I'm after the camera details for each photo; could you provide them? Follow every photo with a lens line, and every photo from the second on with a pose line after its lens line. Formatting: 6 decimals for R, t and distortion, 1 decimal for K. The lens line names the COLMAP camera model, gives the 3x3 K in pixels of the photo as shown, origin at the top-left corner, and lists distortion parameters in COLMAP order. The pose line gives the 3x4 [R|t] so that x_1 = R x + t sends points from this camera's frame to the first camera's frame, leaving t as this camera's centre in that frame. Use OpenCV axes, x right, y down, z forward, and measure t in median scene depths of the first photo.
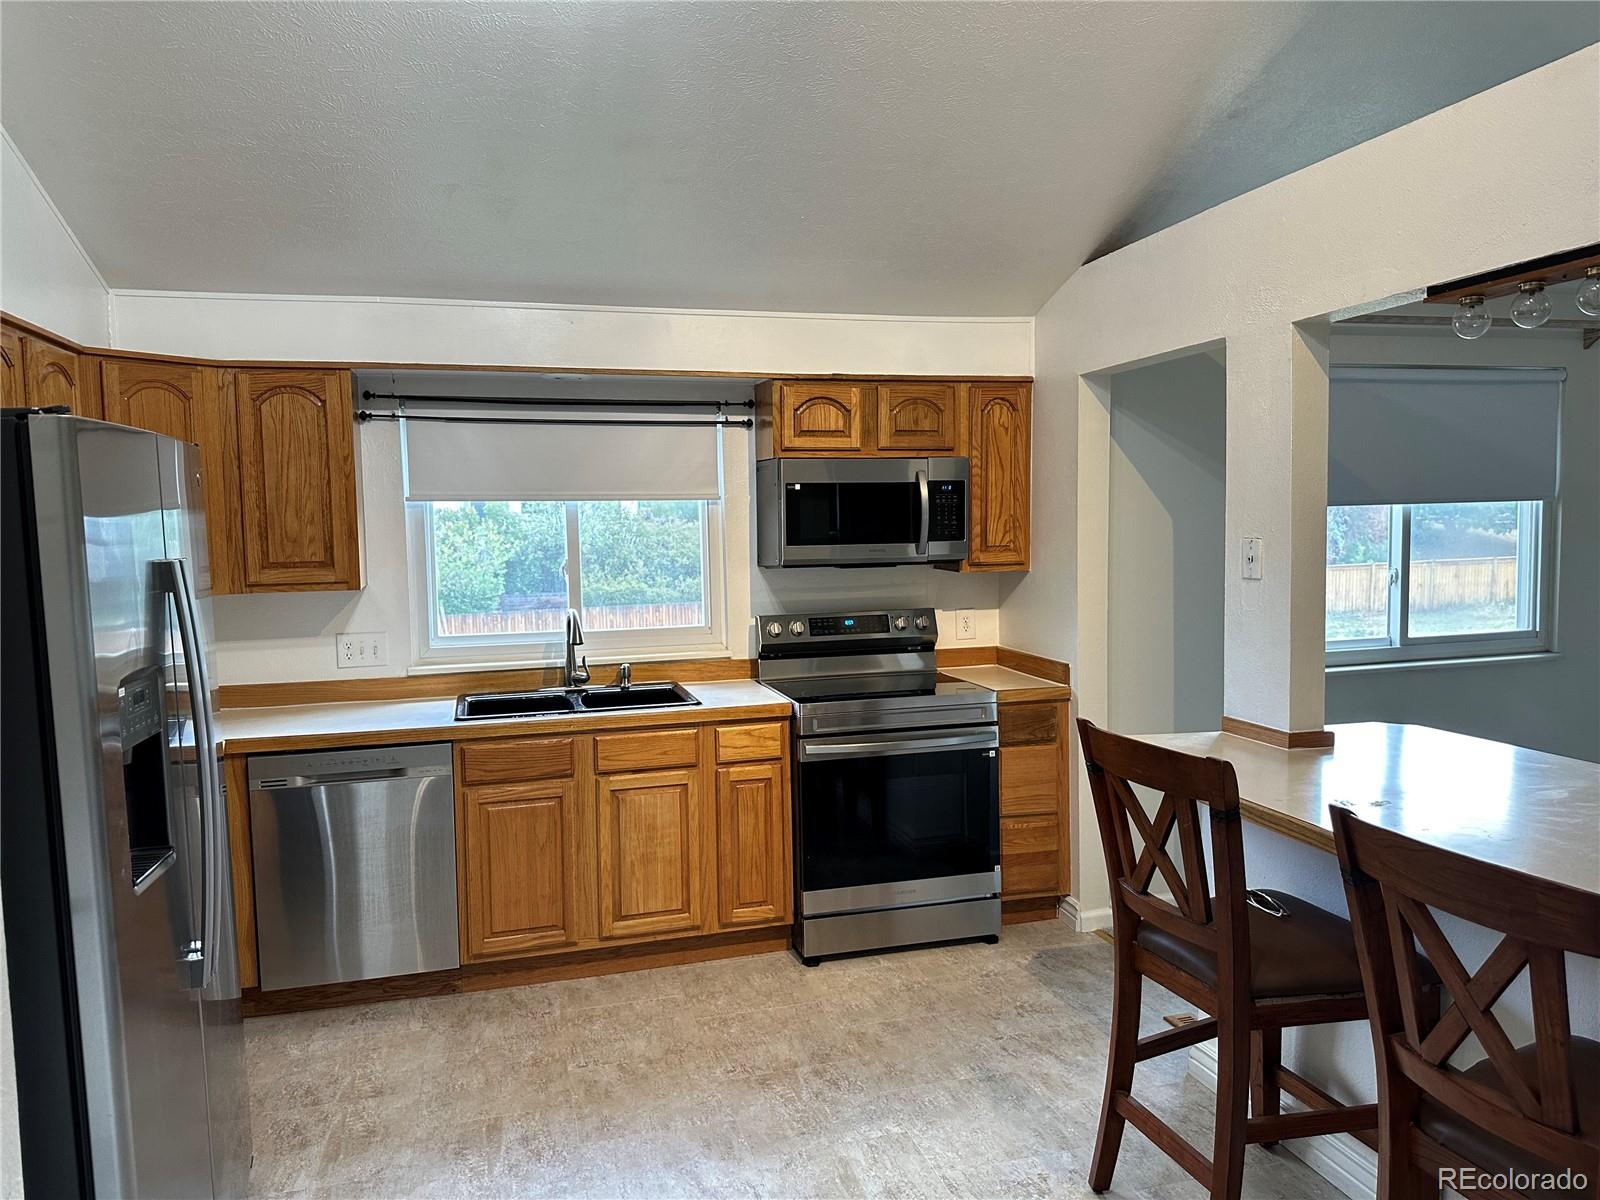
lens RADIAL K [[1124.9, 0, 800.0], [0, 1124.9, 600.0], [0, 0, 1]] dist [0.156118, -0.001649]
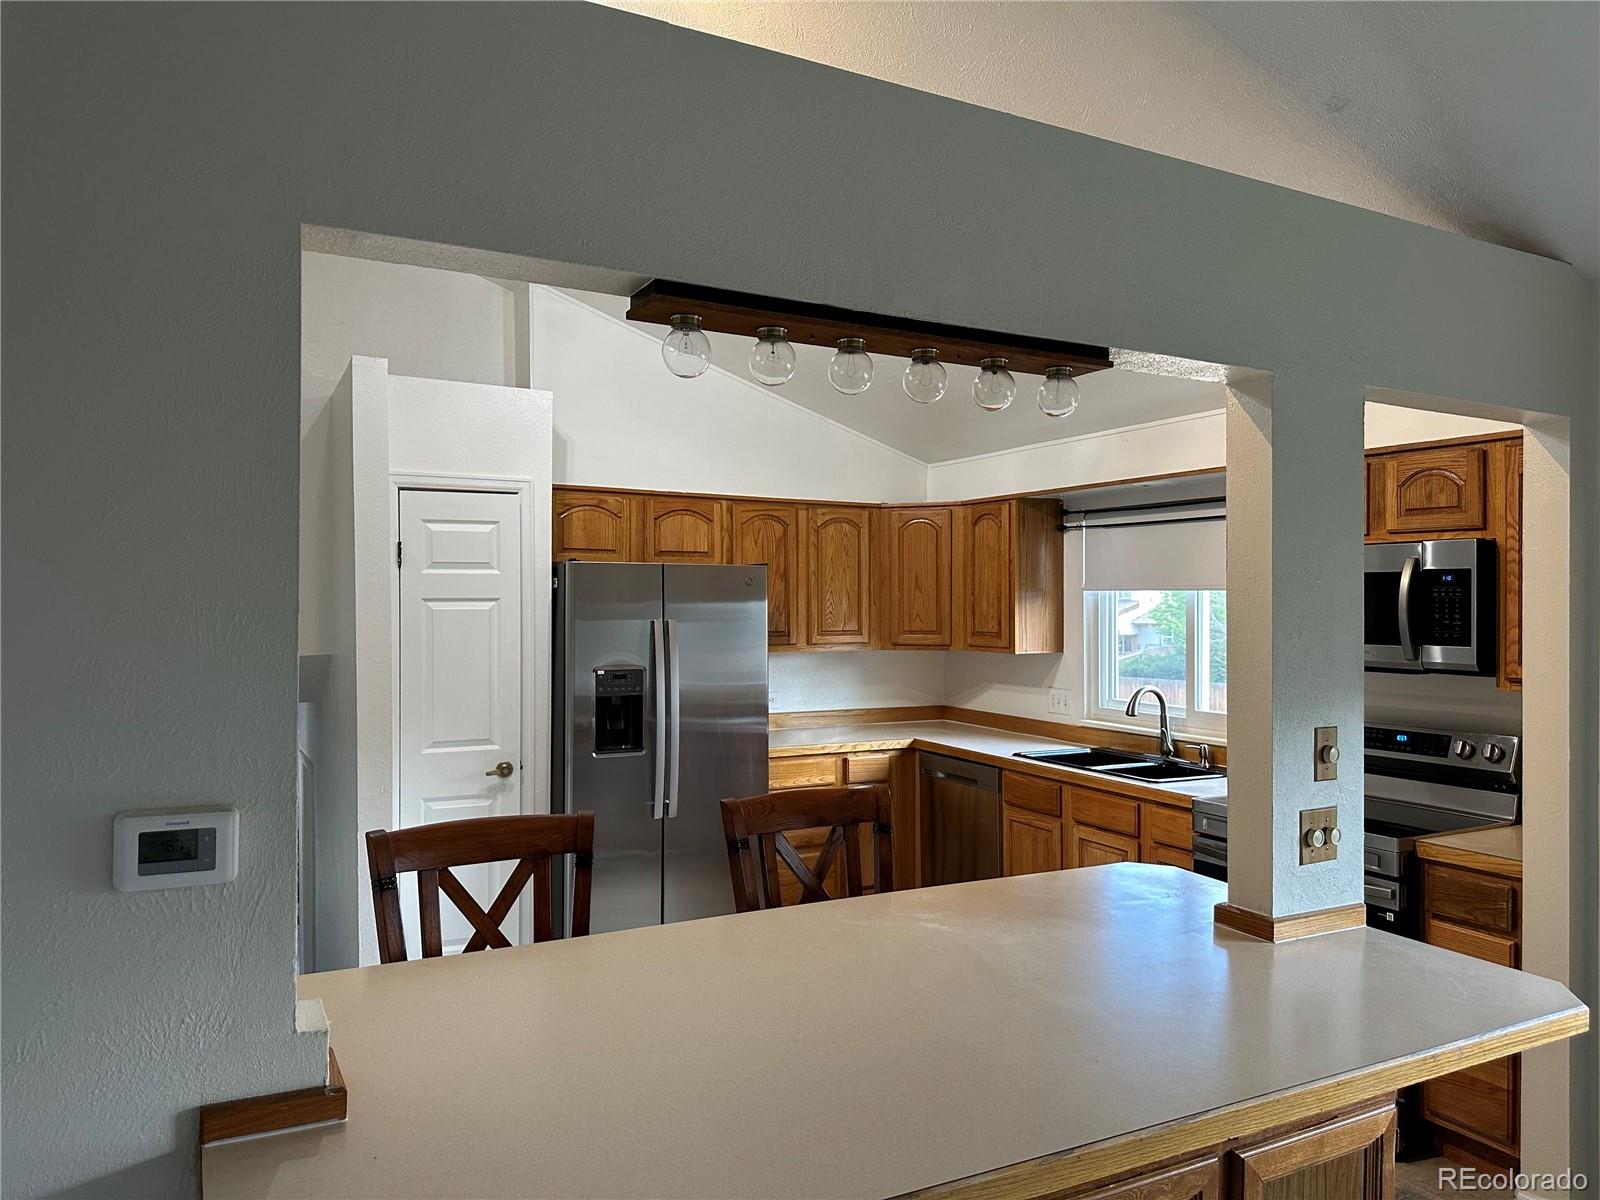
lens RADIAL K [[1132.0, 0, 798.3], [0, 1132.0, 608.0], [0, 0, 1]] dist [-0.008005, -0.007170]
pose [[0.220150, 0.025285, -0.975138, 0.807246], [-0.084325, 0.996415, 0.006799, -0.046749], [0.971815, 0.080732, 0.221492, 0.395099]]
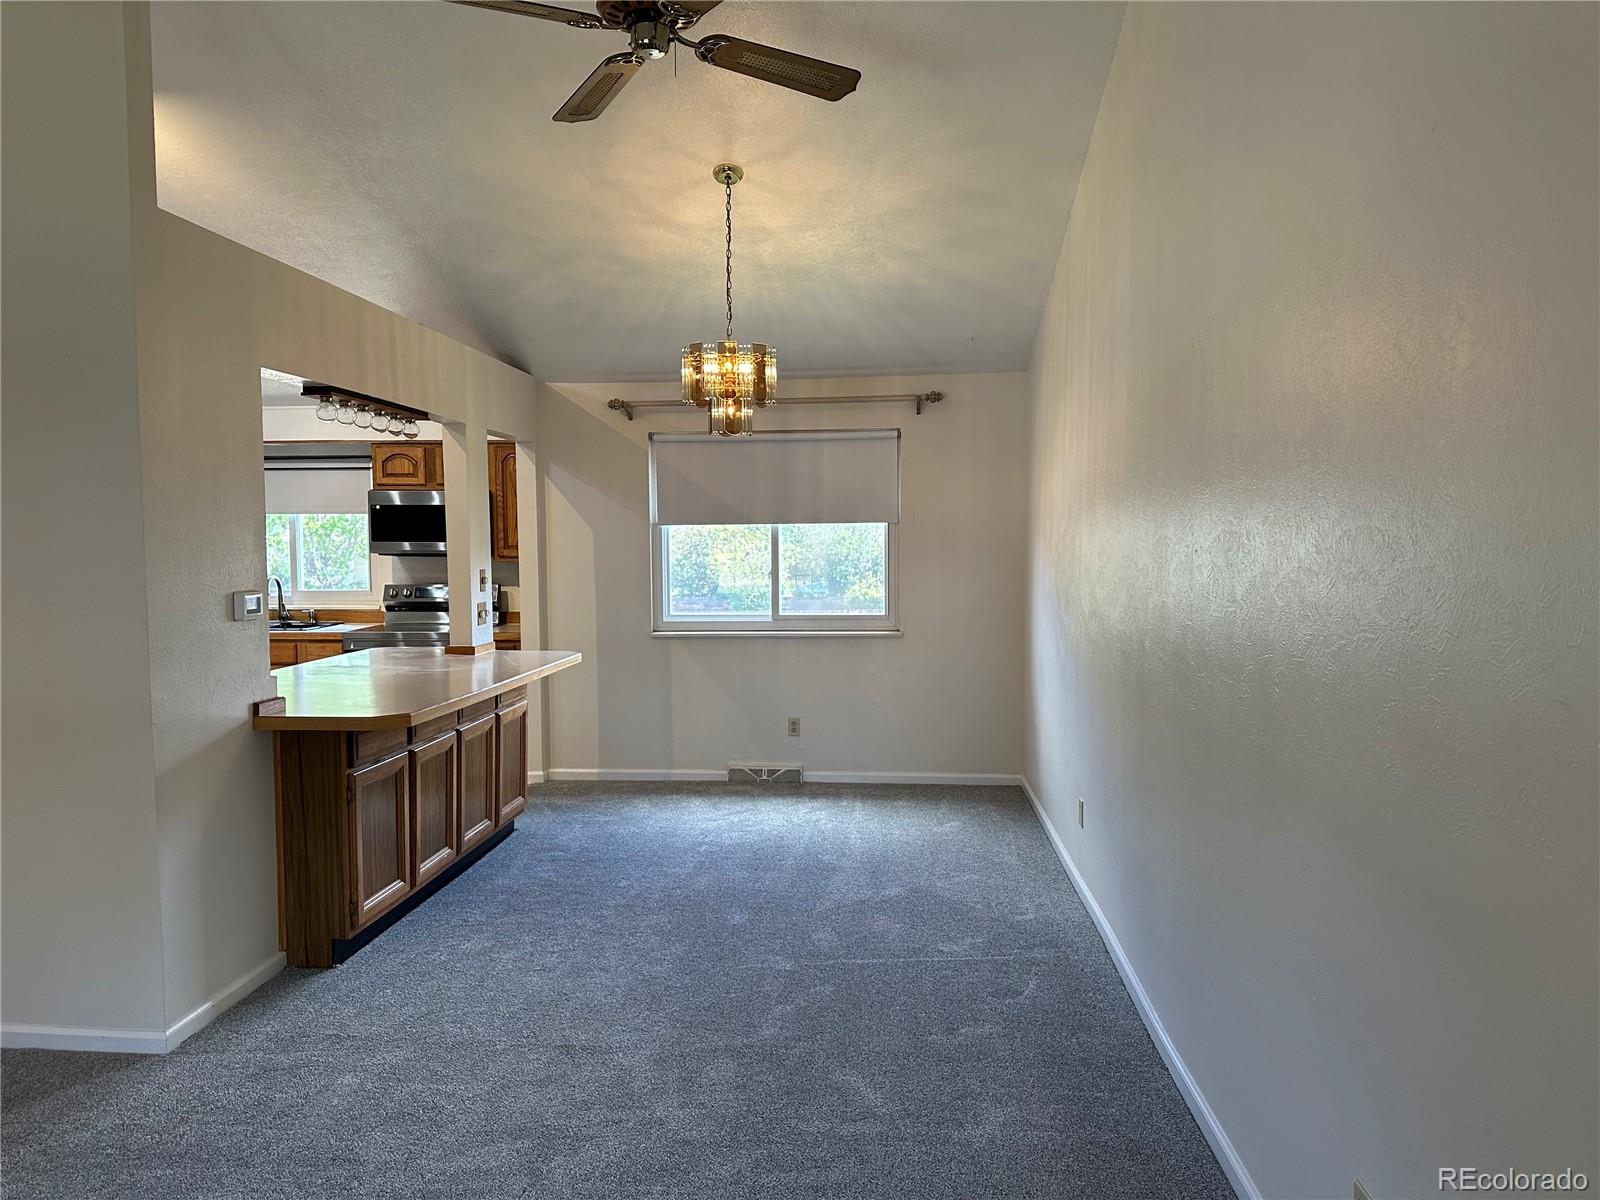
lens RADIAL K [[1132.0, 0, 798.3], [0, 1132.0, 608.0], [0, 0, 1]] dist [-0.008005, -0.007170]
pose [[0.940065, 0.036899, -0.338992, 1.143365], [-0.038996, 0.999239, 0.000626, 0.024607], [0.338757, 0.012630, 0.940789, -0.370065]]
